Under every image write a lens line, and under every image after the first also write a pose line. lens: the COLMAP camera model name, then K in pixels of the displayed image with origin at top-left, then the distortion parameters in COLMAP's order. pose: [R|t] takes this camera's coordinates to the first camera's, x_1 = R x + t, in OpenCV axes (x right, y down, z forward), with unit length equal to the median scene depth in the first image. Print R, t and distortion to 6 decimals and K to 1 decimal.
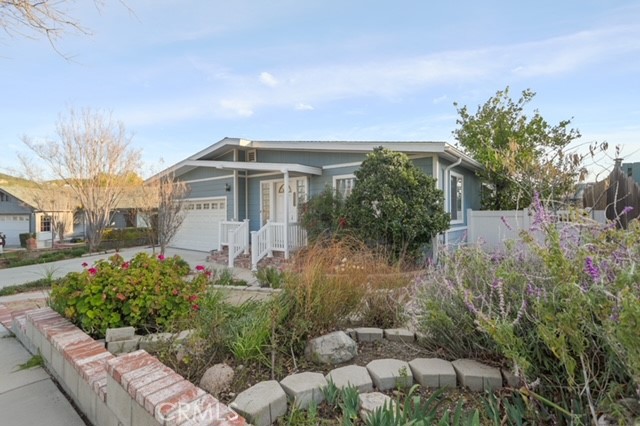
lens RADIAL K [[307.7, 0, 319.9], [0, 307.7, 211.8], [0, 0, 1]] dist [0.023740, 0.005100]
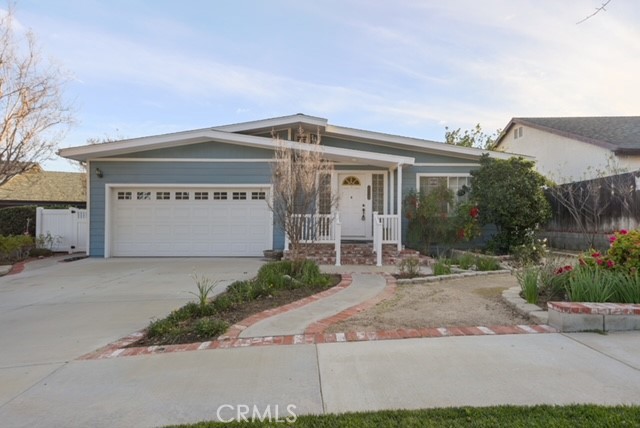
lens RADIAL K [[307.7, 0, 318.5], [0, 307.7, 216.6], [0, 0, 1]] dist [0.023740, 0.005100]
pose [[0.773309, 0.017276, 0.633794, -0.829420], [-0.012871, 0.999850, -0.011550, 0.049020], [-0.633899, 0.000774, 0.773415, 0.338270]]
